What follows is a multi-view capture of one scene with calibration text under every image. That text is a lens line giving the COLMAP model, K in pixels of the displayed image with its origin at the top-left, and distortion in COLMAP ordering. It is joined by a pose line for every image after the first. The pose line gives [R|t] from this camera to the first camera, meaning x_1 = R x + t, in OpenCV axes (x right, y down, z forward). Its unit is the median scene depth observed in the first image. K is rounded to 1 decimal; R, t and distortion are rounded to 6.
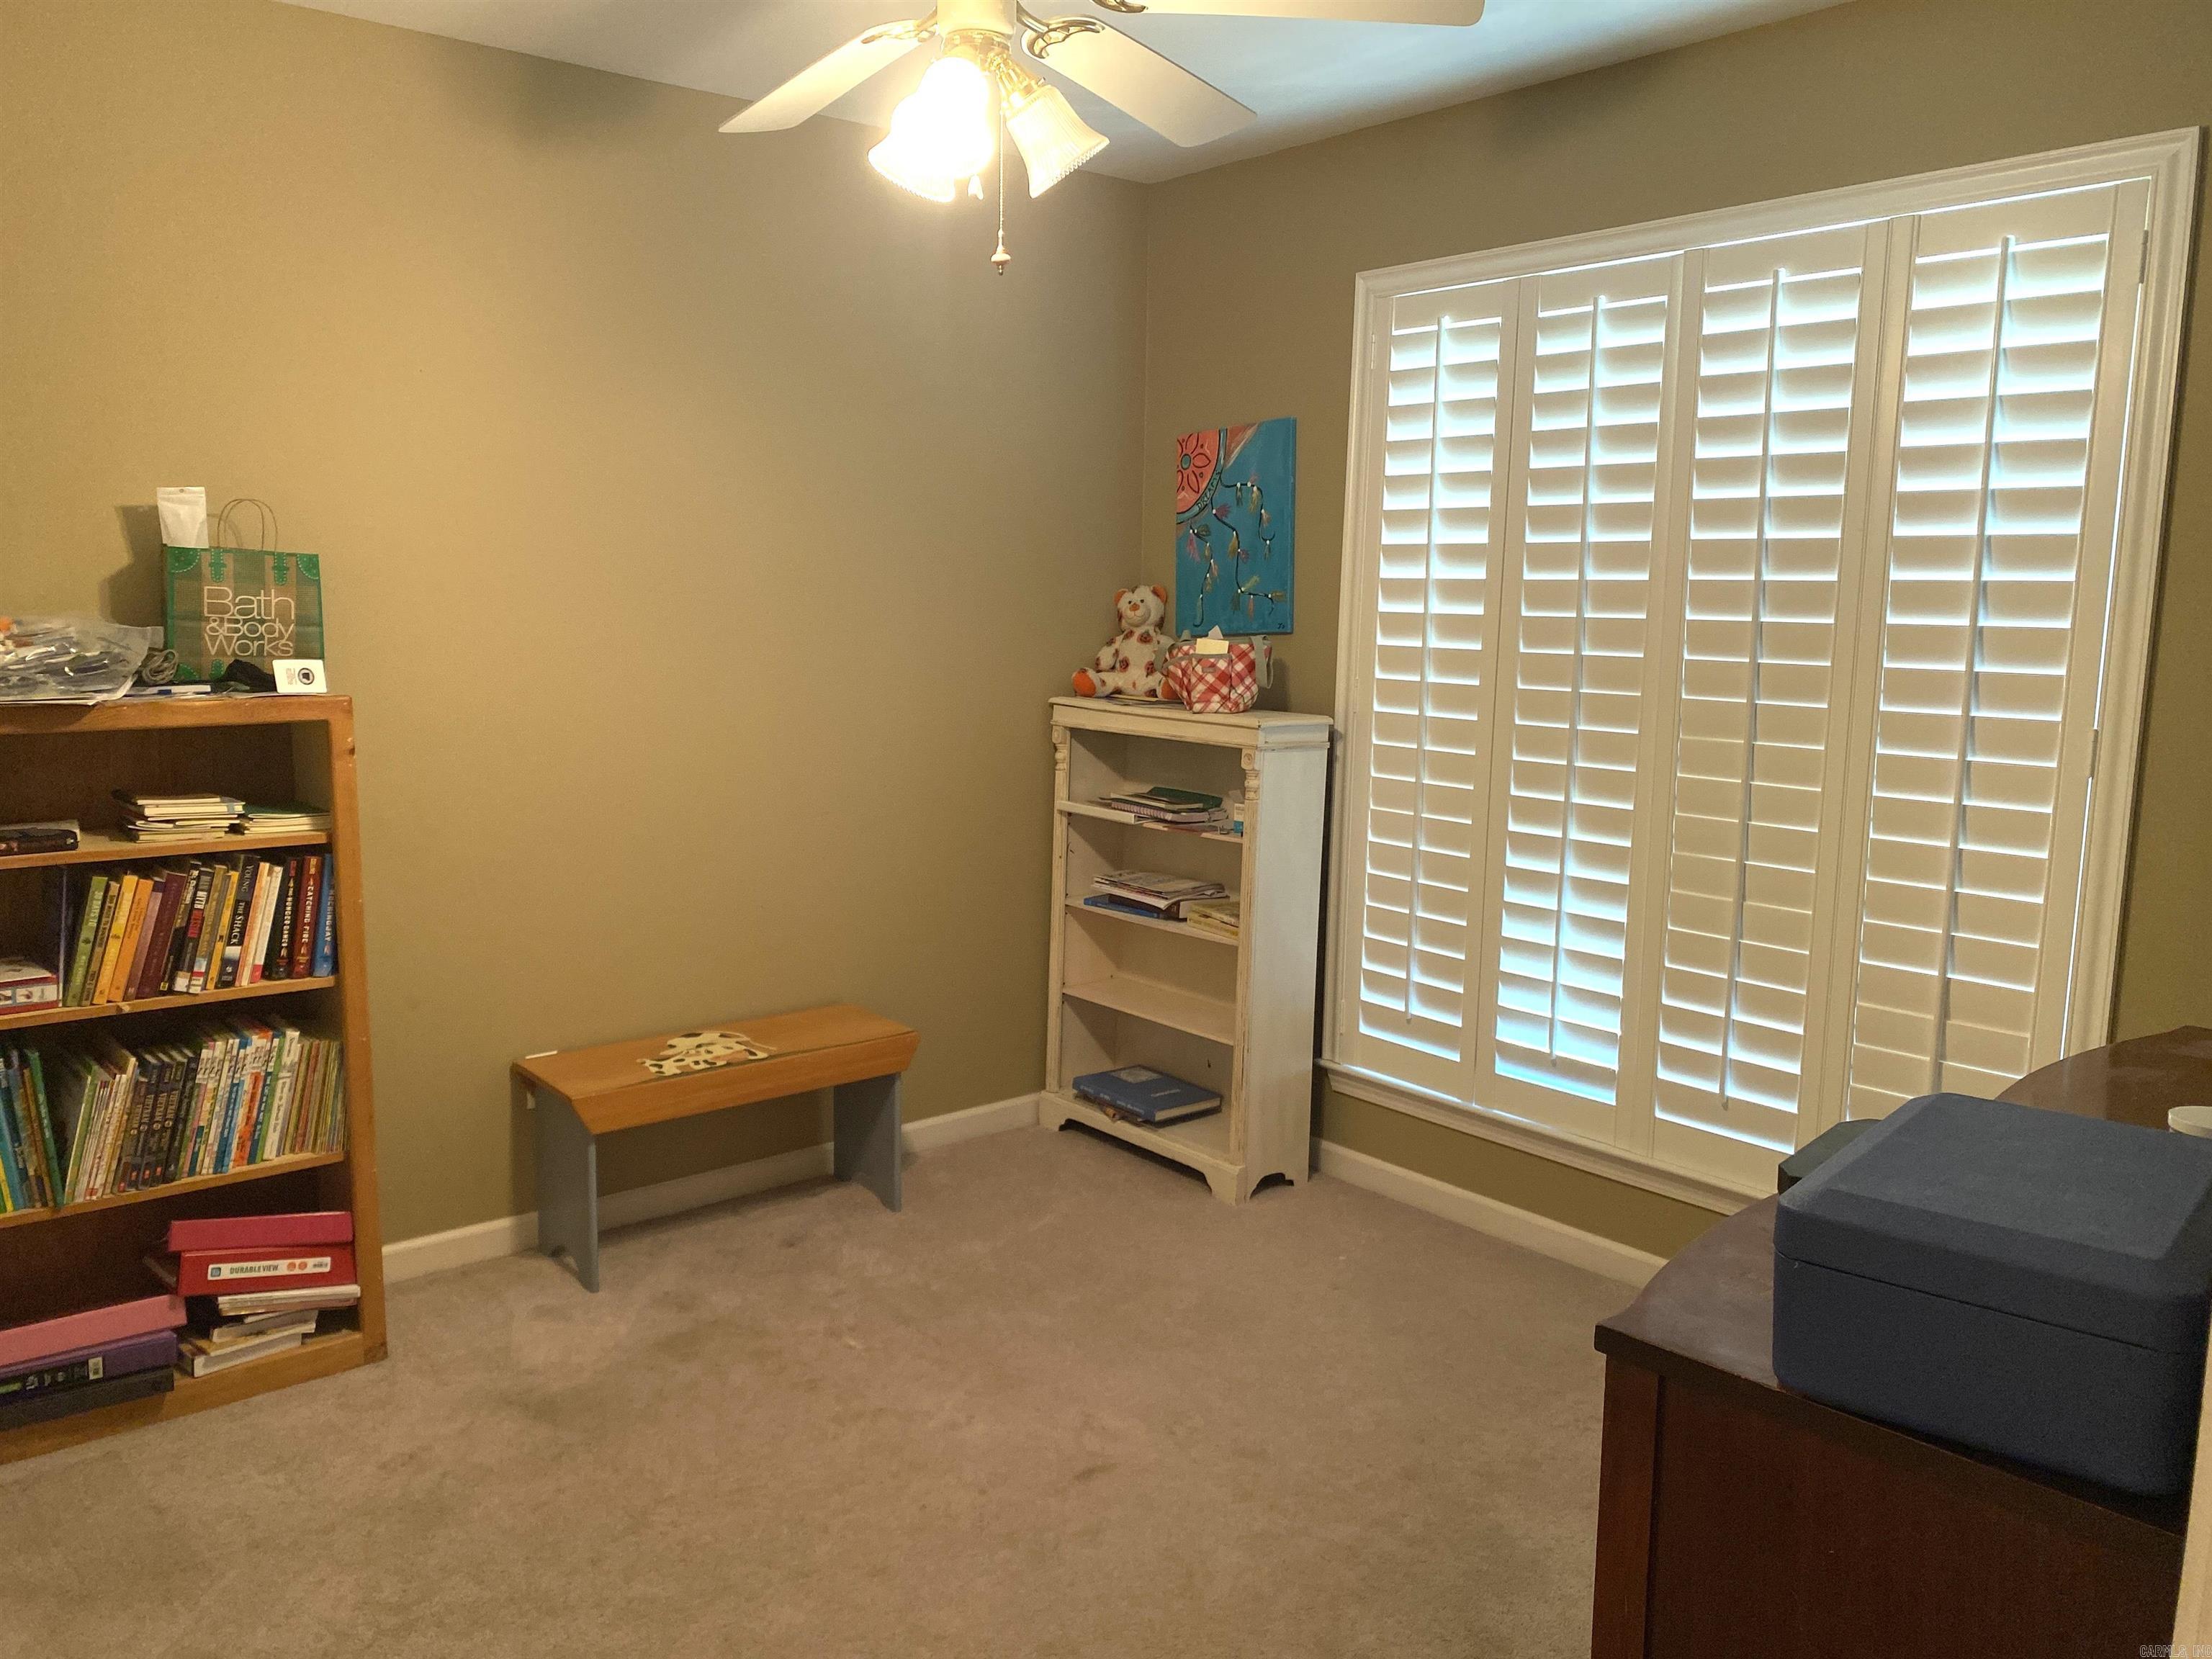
lens RADIAL K [[1679.3, 0, 1090.4], [0, 1679.3, 819.9], [0, 0, 1]] dist [0.025404, -0.031750]
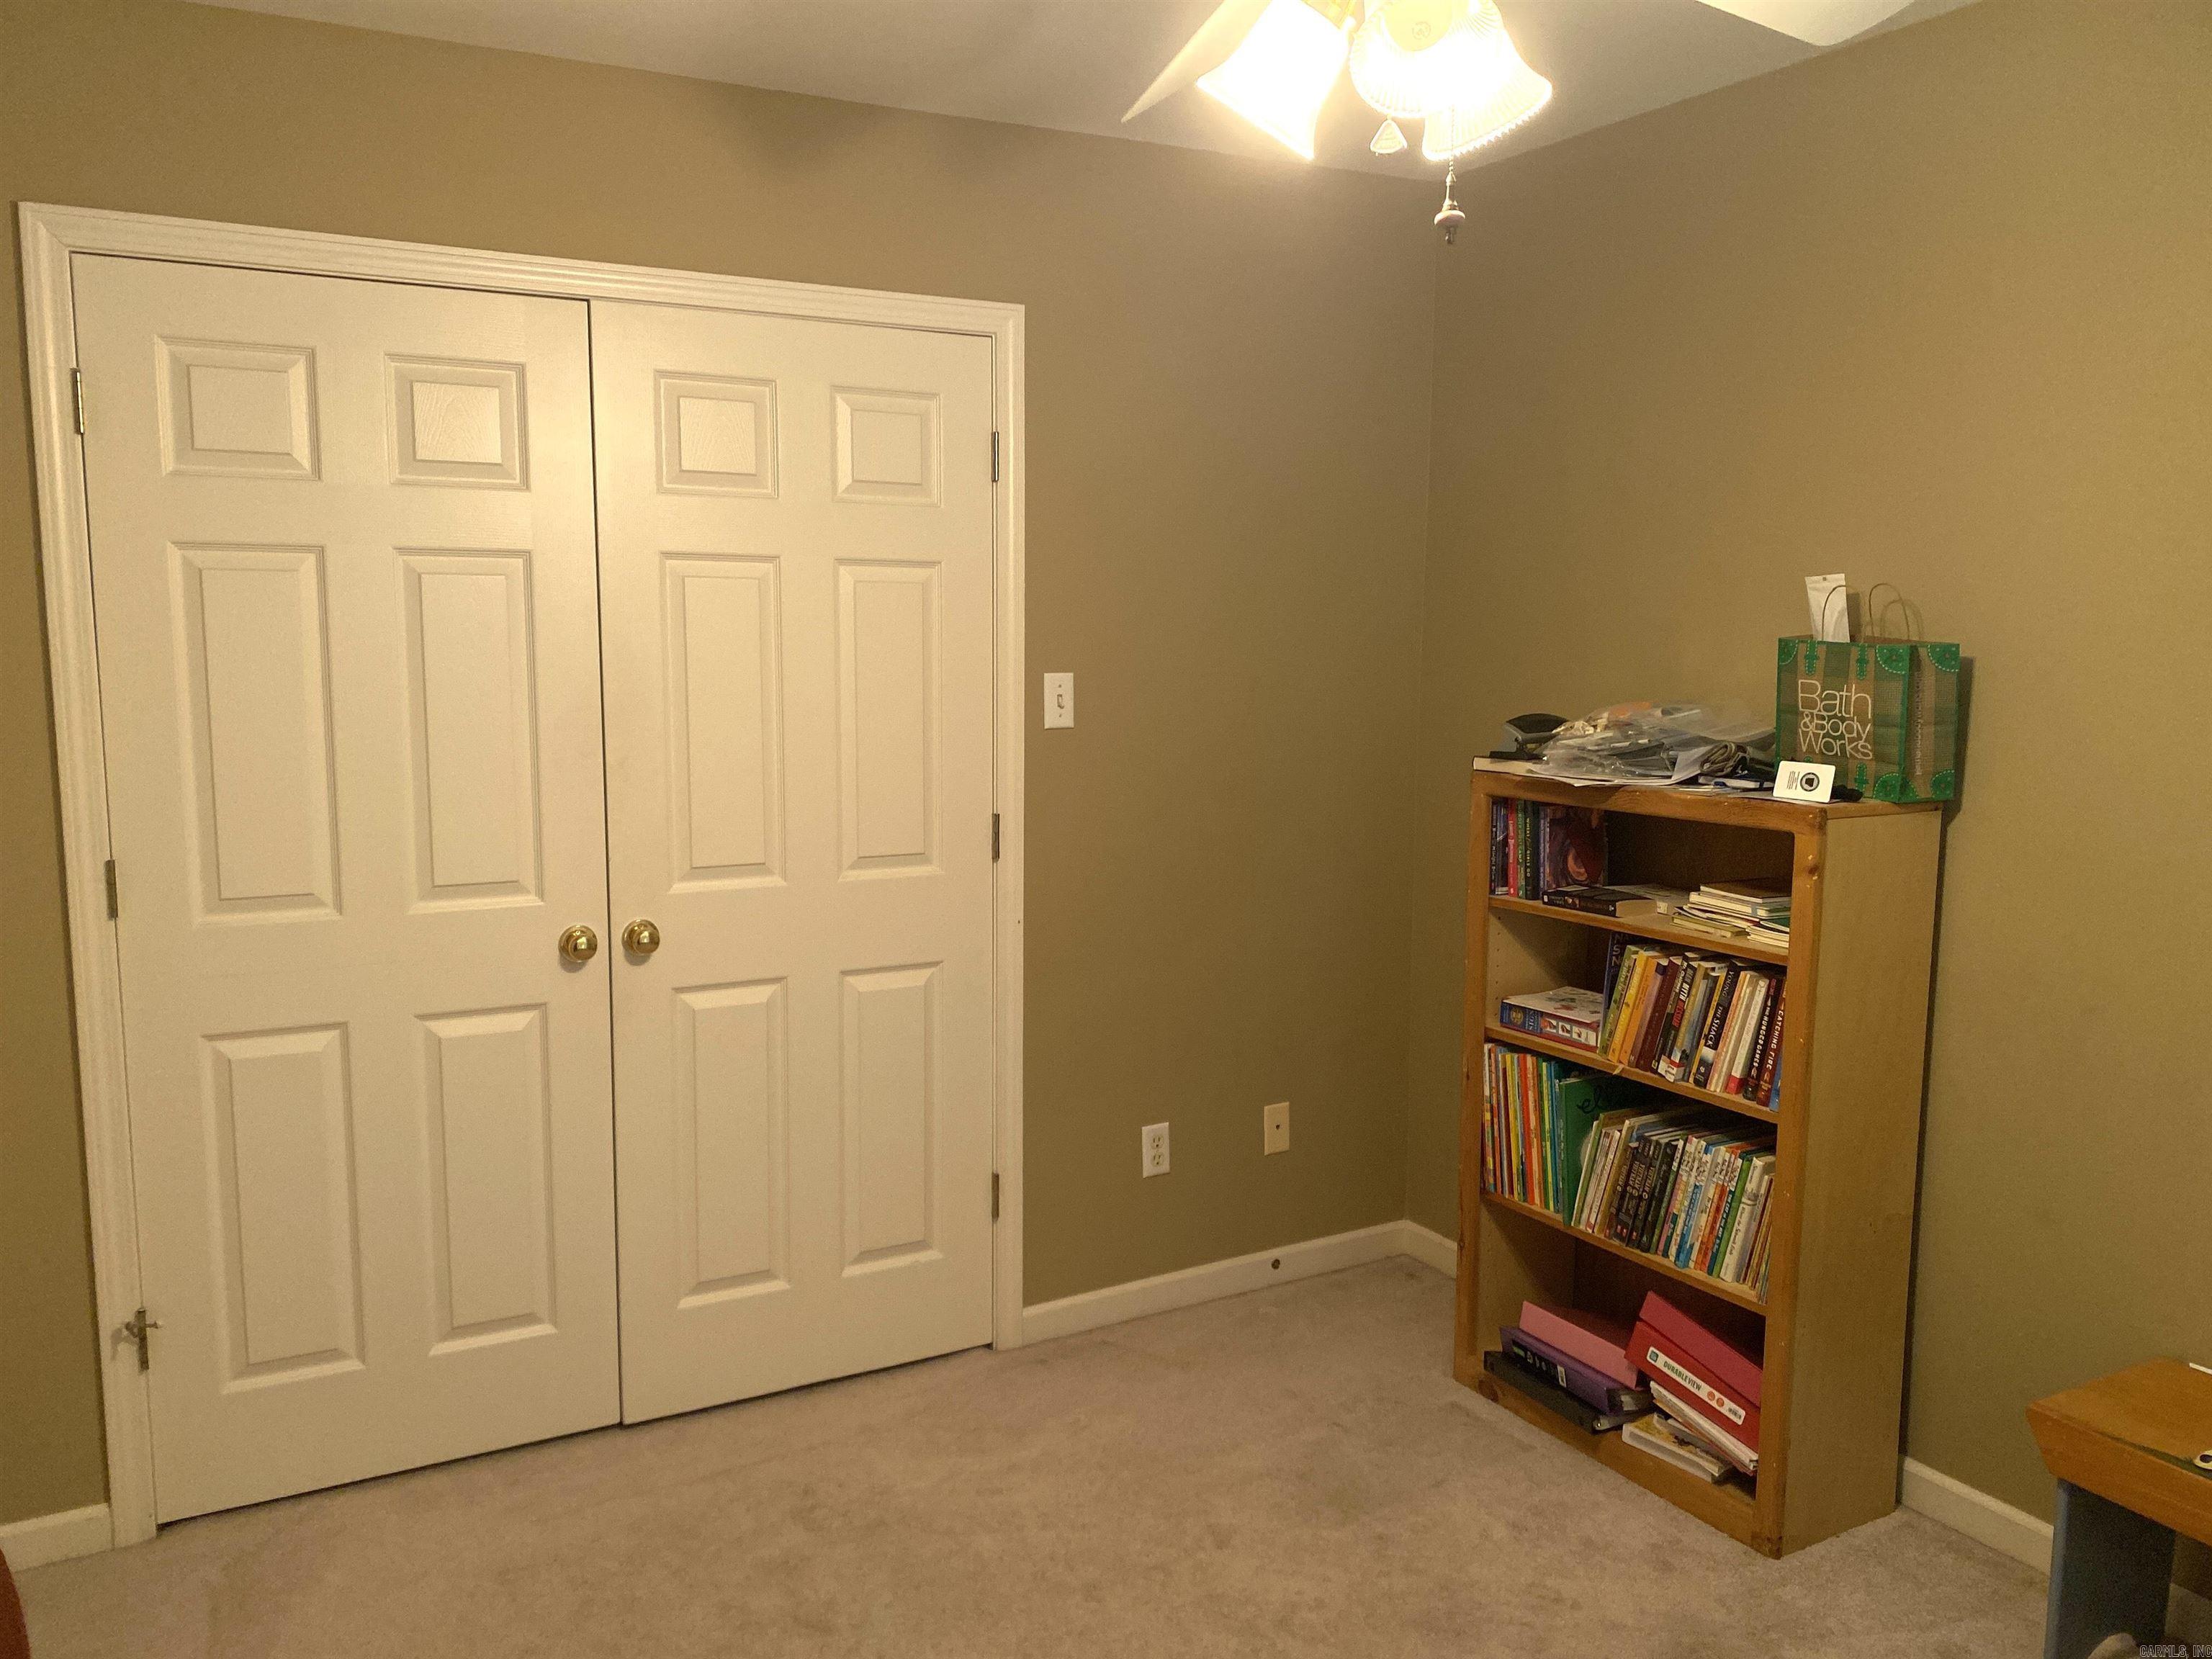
lens RADIAL K [[1679.3, 0, 1093.8], [0, 1679.3, 850.0], [0, 0, 1]] dist [0.025404, -0.031750]
pose [[-0.190500, 0.118973, -0.974451, 0.487392], [-0.133803, 0.980219, 0.145835, -0.129761], [0.972526, 0.158166, -0.170813, 0.790724]]
